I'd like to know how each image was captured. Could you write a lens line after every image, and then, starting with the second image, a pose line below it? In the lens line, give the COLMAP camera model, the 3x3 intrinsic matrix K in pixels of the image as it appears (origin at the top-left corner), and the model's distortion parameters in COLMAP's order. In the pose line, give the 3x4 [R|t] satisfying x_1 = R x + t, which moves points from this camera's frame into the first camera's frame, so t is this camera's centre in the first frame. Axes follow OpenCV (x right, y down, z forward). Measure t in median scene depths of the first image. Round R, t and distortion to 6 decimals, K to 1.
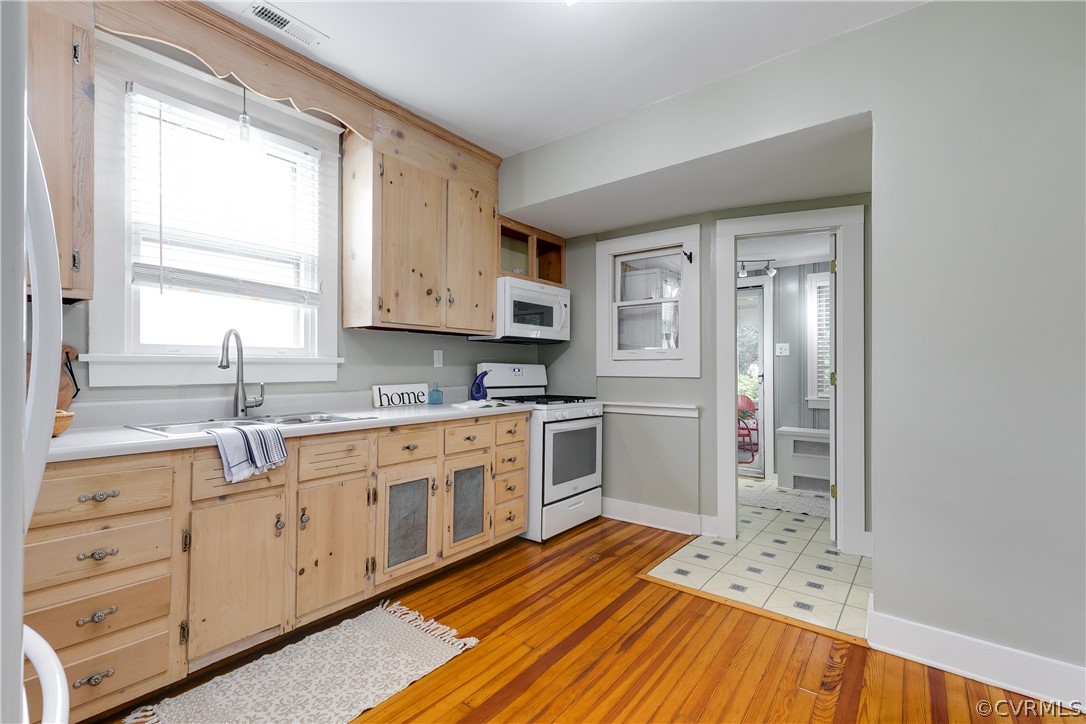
lens RADIAL K [[496.0, 0, 546.5], [0, 496.0, 365.4], [0, 0, 1]] dist [0.008532, -0.000497]
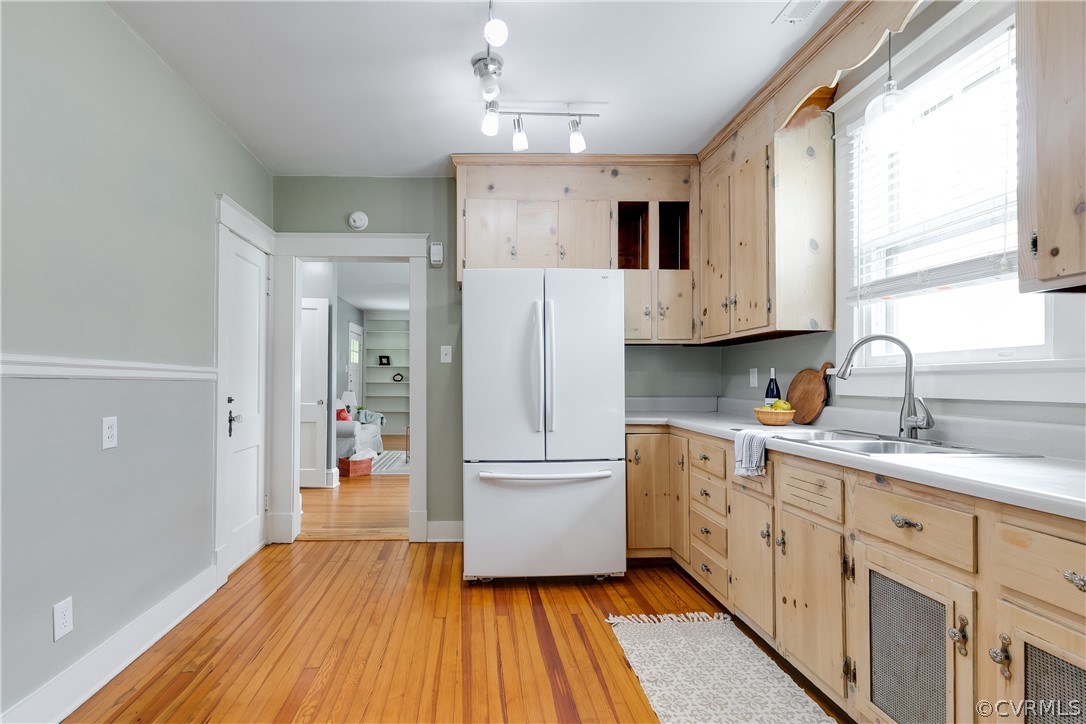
lens RADIAL K [[518.2, 0, 470.7], [0, 518.2, 375.2], [0, 0, 1]] dist [0.012714, -0.000056]
pose [[-0.807064, -0.012484, -0.590332, 0.373194], [-0.002056, 0.999830, -0.018333, 0.012467], [0.590460, -0.013582, -0.806953, 0.978996]]
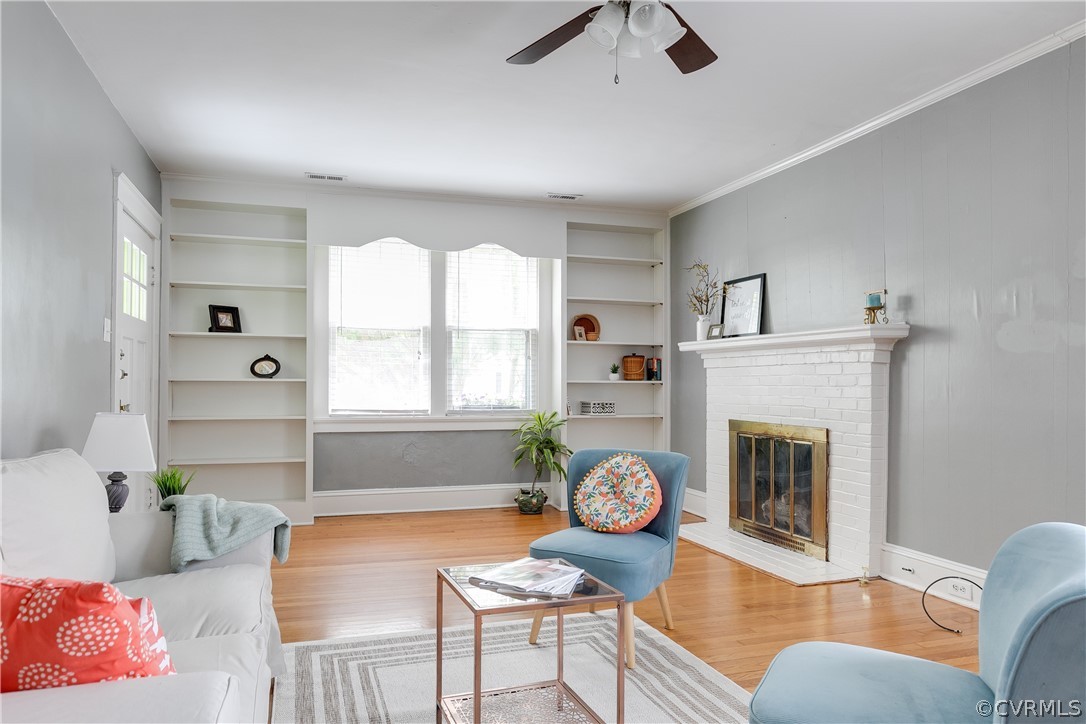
lens RADIAL K [[688.4, 0, 490.0], [0, 688.4, 383.5], [0, 0, 1]] dist [0.000531, 0.004313]
pose [[-0.614856, -0.005833, -0.788618, -0.351811], [-0.001992, 0.999981, -0.005844, 0.015021], [0.788637, -0.002022, -0.614856, -0.770331]]
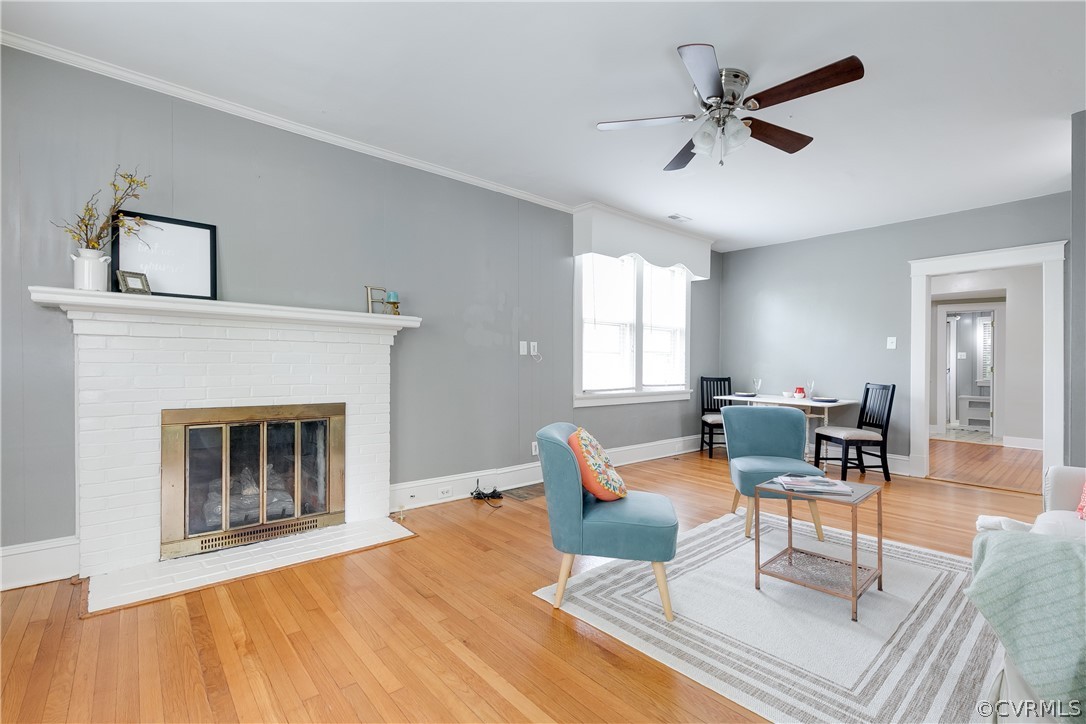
lens RADIAL K [[496.0, 0, 554.6], [0, 496.0, 366.7], [0, 0, 1]] dist [0.008532, -0.000497]
pose [[0.980589, 0.006308, -0.195972, -1.179508], [-0.004824, 0.999956, 0.008051, 0.005814], [0.196014, -0.006949, 0.980576, -2.047924]]
